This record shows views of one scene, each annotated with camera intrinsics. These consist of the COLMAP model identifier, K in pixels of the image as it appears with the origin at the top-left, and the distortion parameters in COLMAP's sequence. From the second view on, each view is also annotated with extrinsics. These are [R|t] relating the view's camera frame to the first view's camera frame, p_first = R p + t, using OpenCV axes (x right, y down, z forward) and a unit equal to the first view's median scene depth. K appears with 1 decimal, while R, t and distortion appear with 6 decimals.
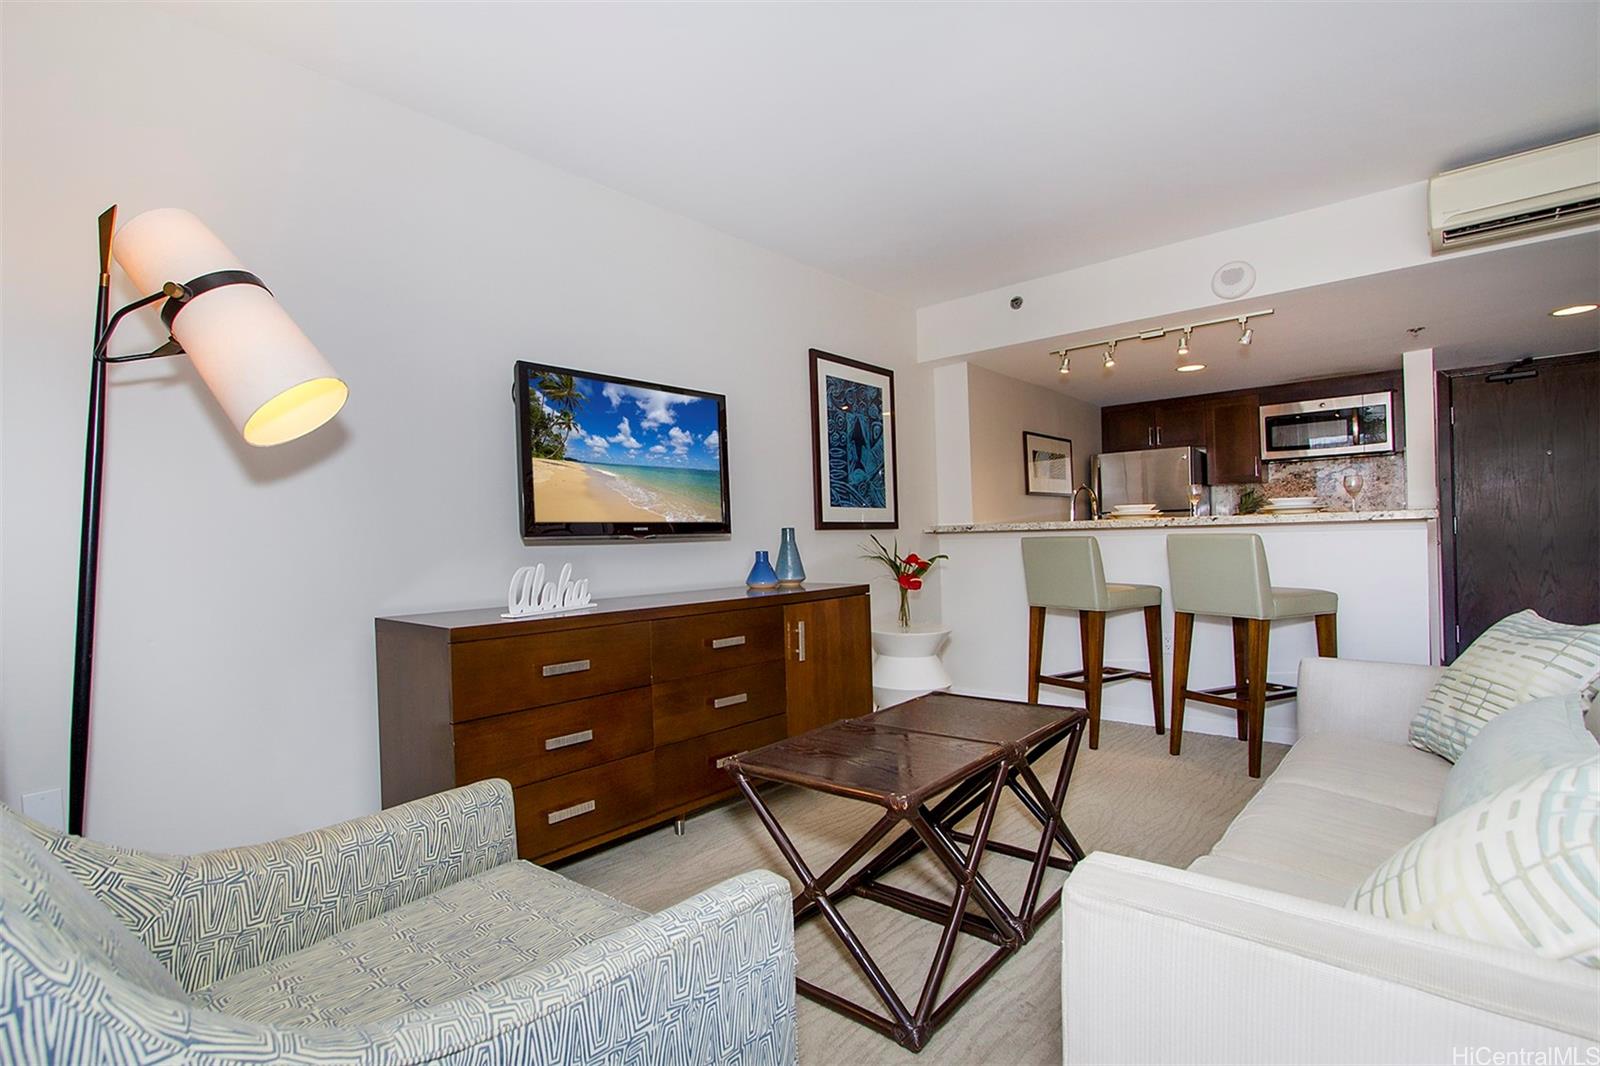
lens RADIAL K [[770.0, 0, 783.9], [0, 770.0, 524.9], [0, 0, 1]] dist [-0.003032, 0.005495]
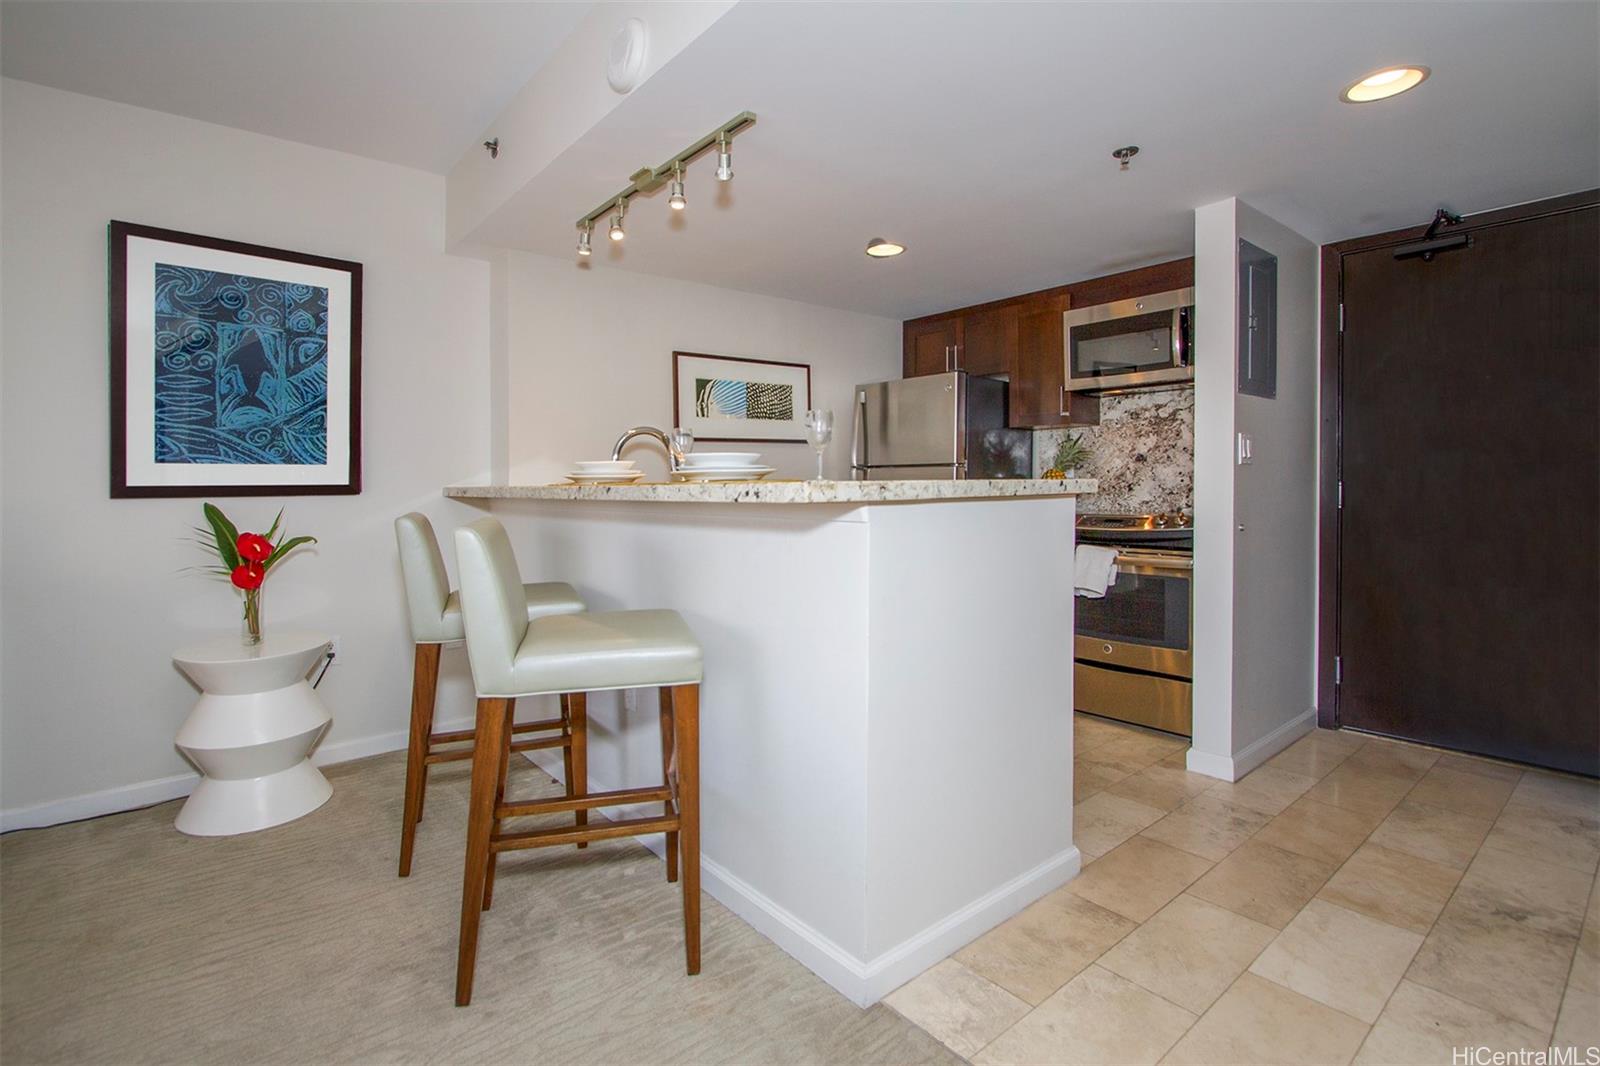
lens RADIAL K [[770.0, 0, 803.1], [0, 770.0, 482.5], [0, 0, 1]] dist [-0.003032, 0.005495]
pose [[0.988977, 0.009577, -0.147759, 0.719447], [-0.006180, 0.999706, 0.023435, -0.026445], [0.147940, -0.022263, 0.988746, 0.430005]]
